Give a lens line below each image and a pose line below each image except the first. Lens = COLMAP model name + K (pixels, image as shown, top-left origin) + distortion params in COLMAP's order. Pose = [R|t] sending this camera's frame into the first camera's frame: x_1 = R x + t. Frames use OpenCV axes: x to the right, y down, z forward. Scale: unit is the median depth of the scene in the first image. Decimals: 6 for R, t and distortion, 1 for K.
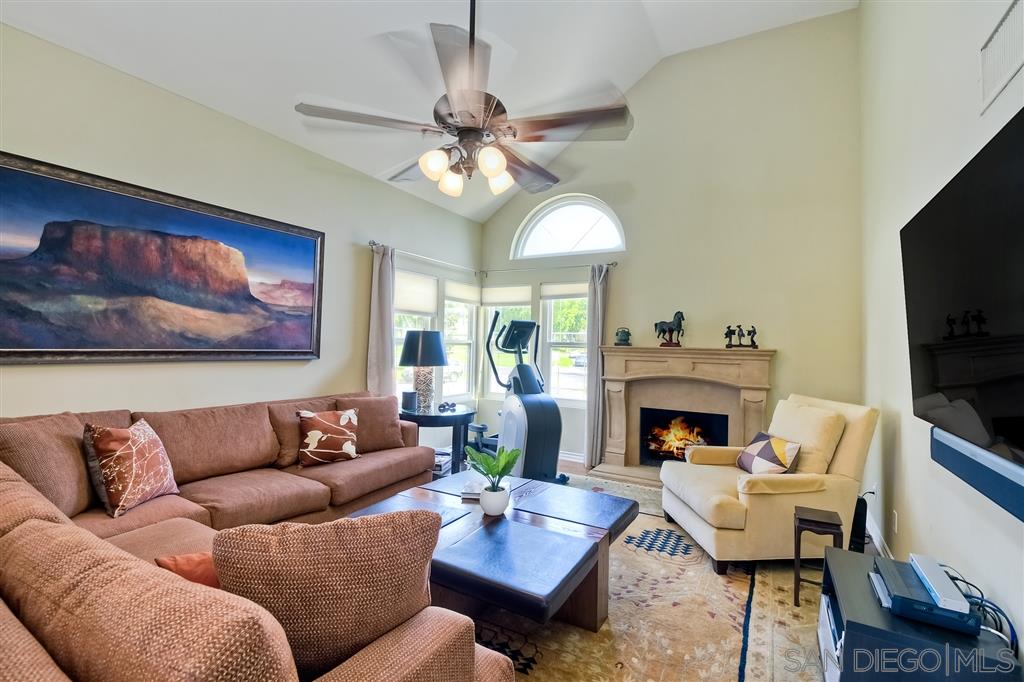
lens RADIAL K [[446.4, 0, 512.0], [0, 446.4, 341.0], [0, 0, 1]] dist [-0.000815, -0.000109]
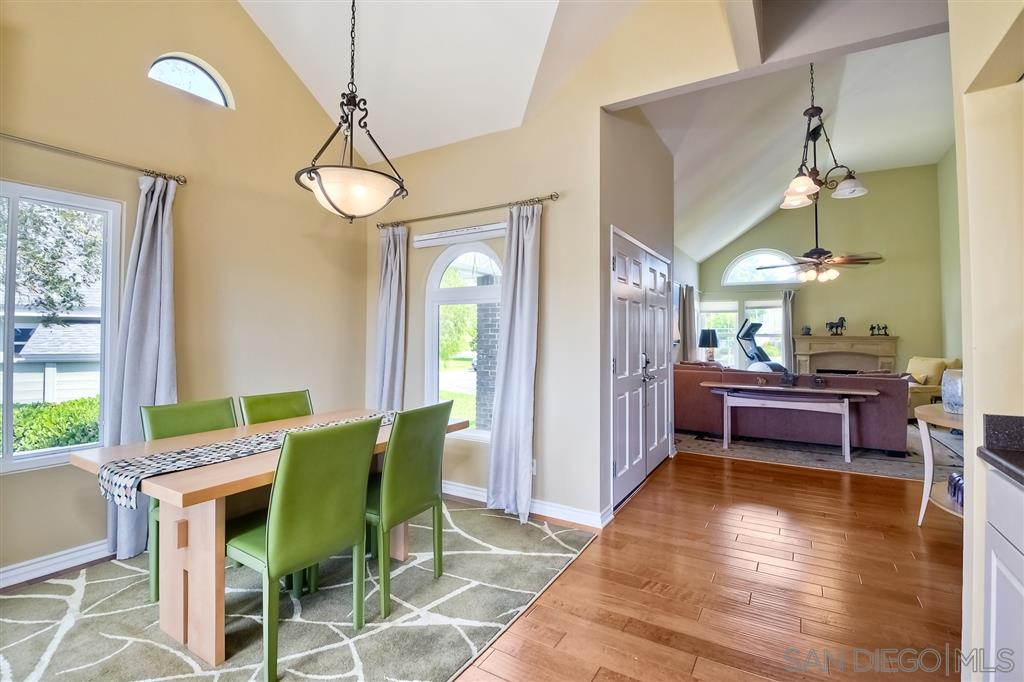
lens RADIAL K [[465.4, 0, 509.4], [0, 465.4, 326.1], [0, 0, 1]] dist [-0.025246, -0.000167]
pose [[0.999794, -0.014094, -0.014632, -0.994931], [0.013884, 0.999800, -0.014365, -0.019014], [0.014831, 0.014159, 0.999790, -0.953493]]
